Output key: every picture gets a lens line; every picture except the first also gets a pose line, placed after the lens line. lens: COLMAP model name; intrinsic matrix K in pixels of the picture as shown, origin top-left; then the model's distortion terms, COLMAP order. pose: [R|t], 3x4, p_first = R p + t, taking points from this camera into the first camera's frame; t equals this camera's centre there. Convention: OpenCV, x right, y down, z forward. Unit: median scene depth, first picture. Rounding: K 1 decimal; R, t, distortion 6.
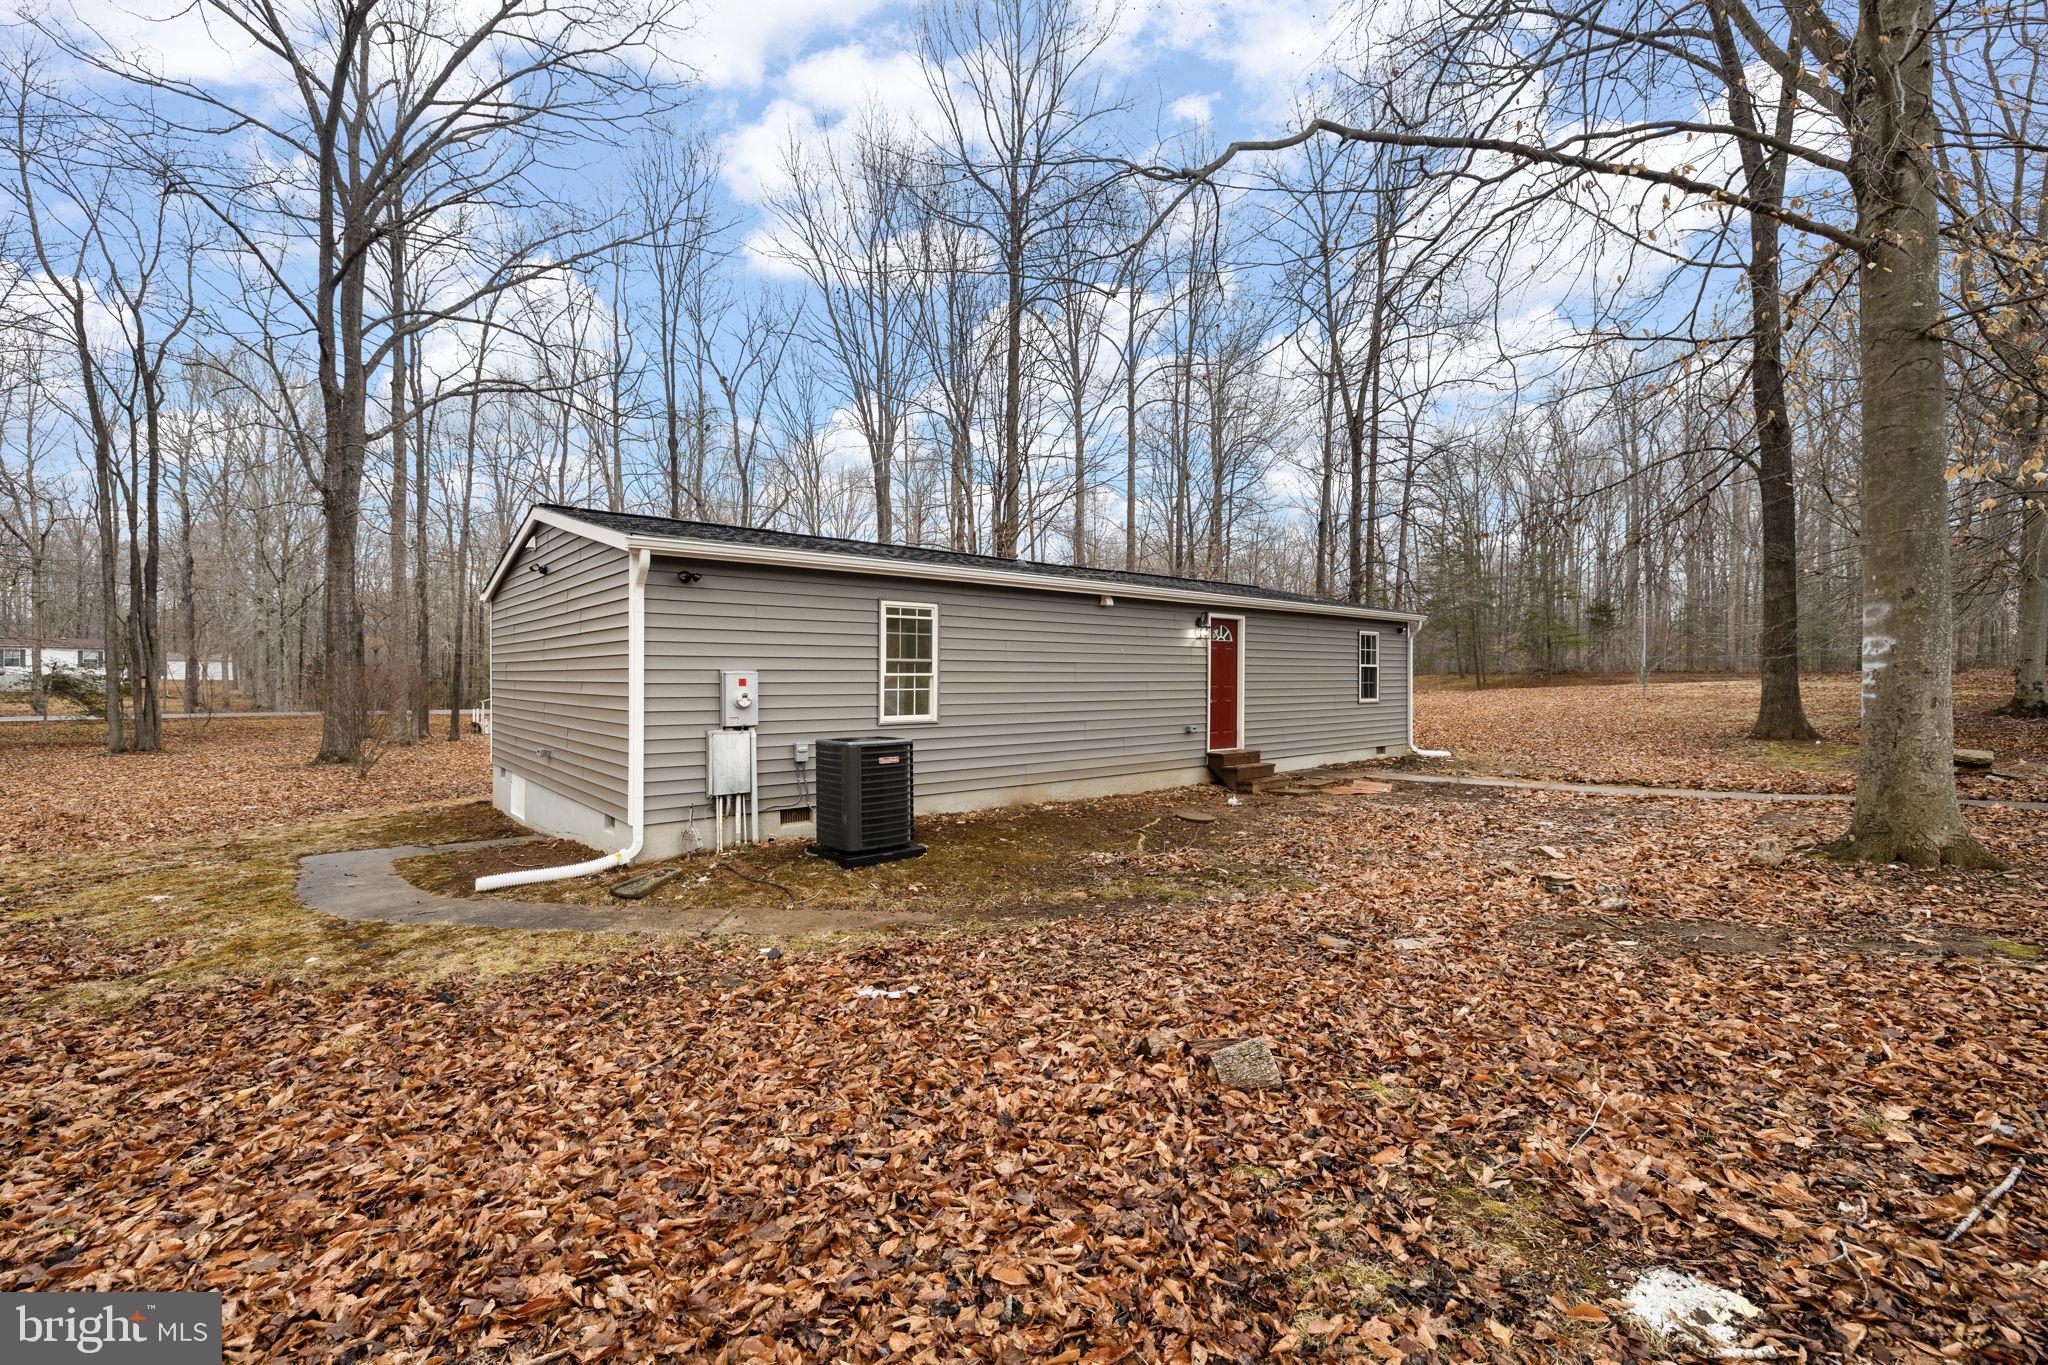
lens RADIAL K [[817.4, 0, 1024.0], [0, 817.4, 682.5], [0, 0, 1]] dist [0.000069, 0.000002]
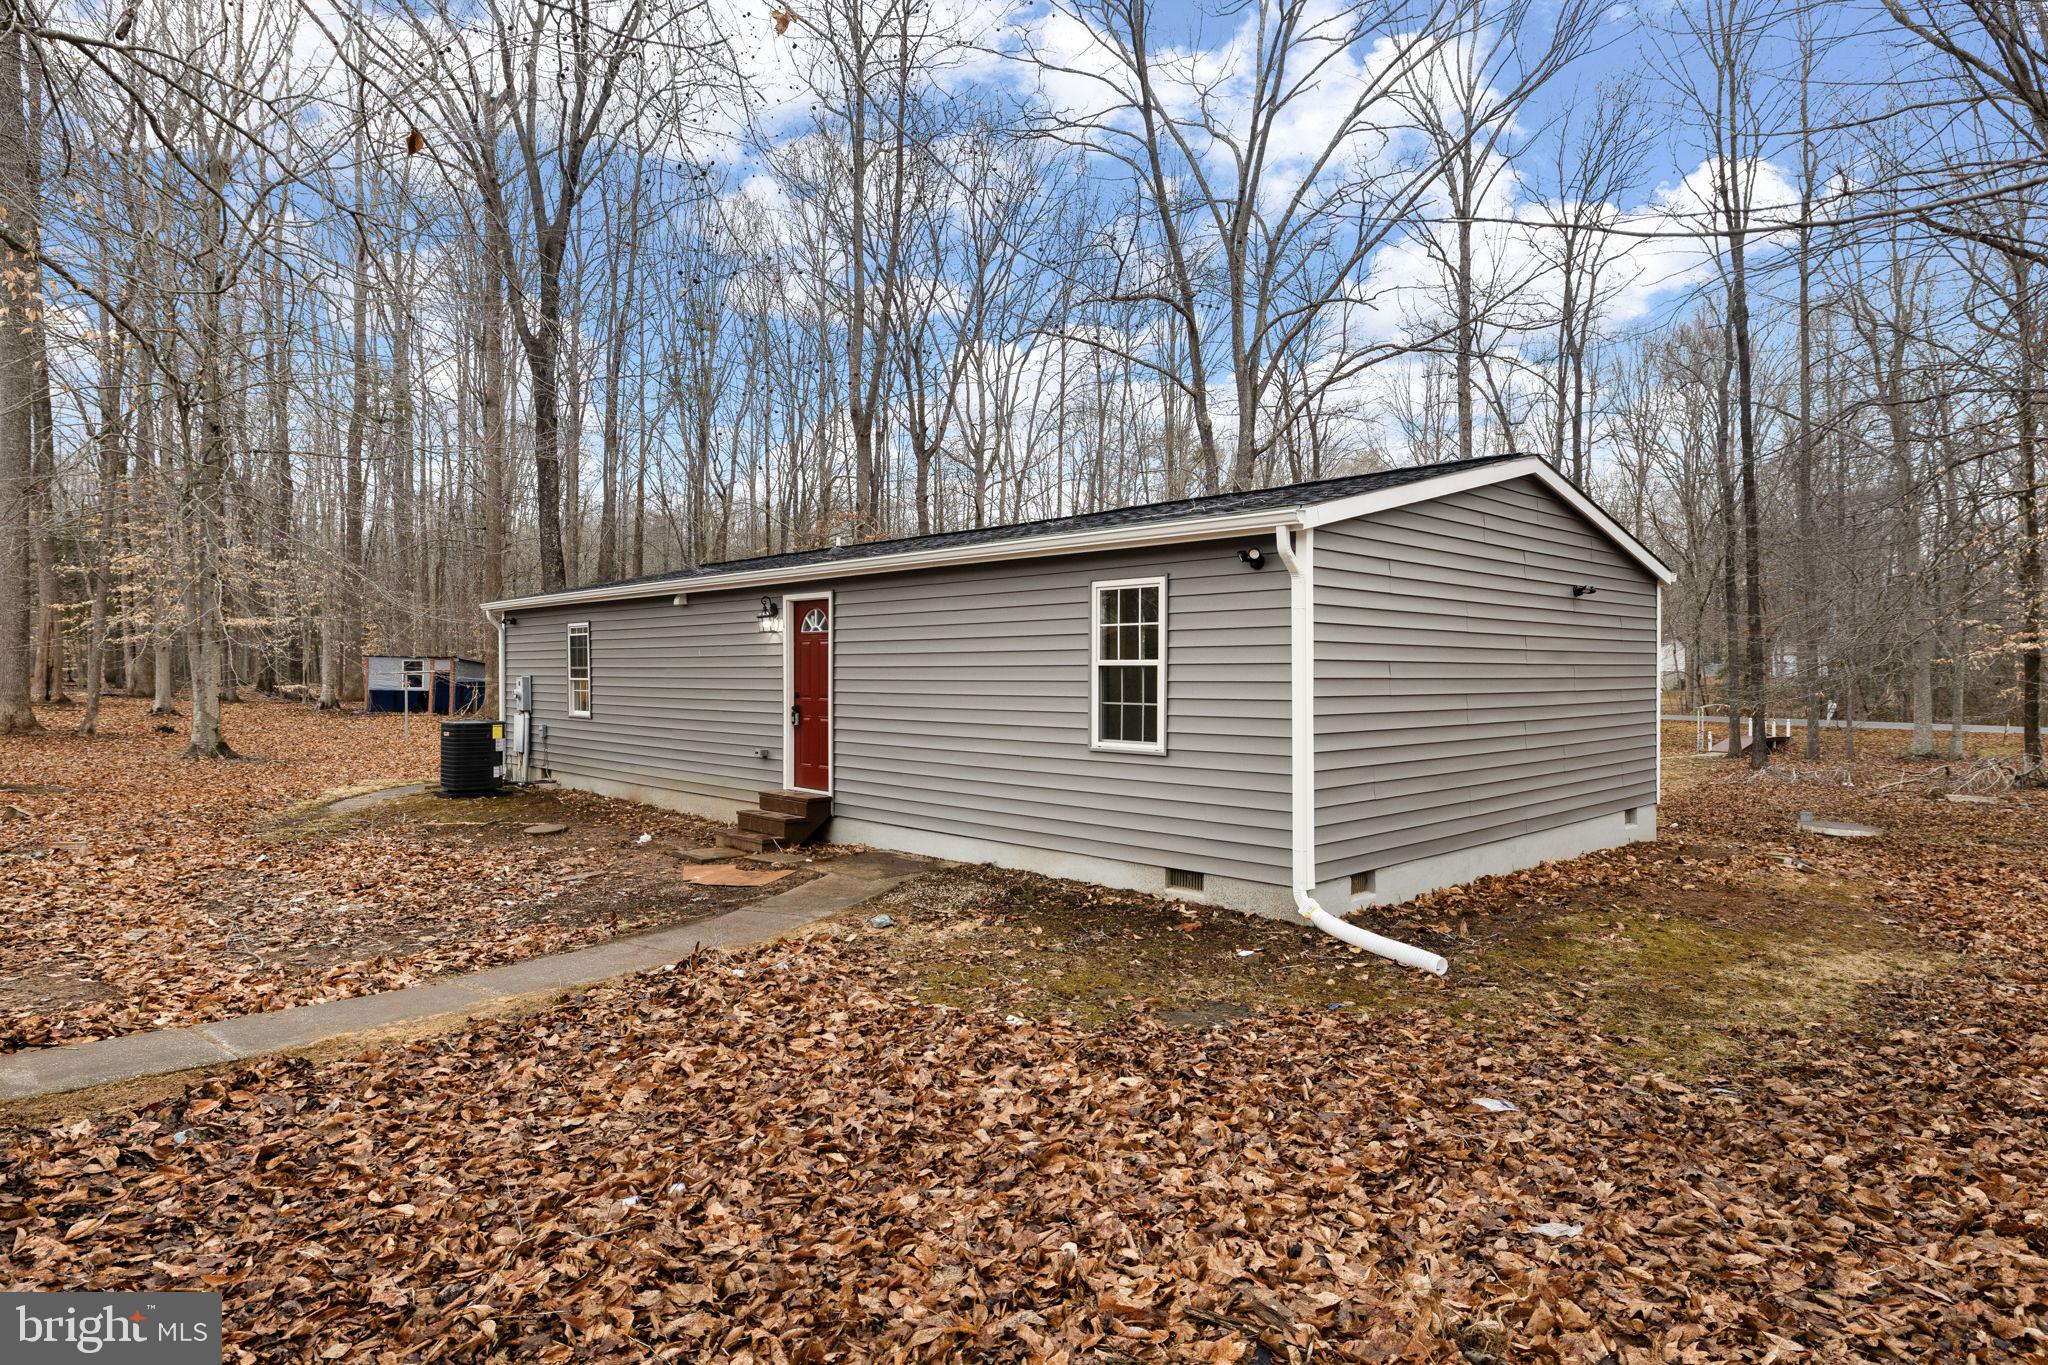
lens RADIAL K [[1189.4, 0, 1024.0], [0, 1189.4, 682.5], [0, 0, 1]] dist [0.000989, 0.000149]
pose [[0.060468, 0.008851, -0.998131, 1.210893], [-0.008273, 0.999931, 0.008366, -0.017910], [0.998136, 0.007751, 0.060537, 1.082668]]
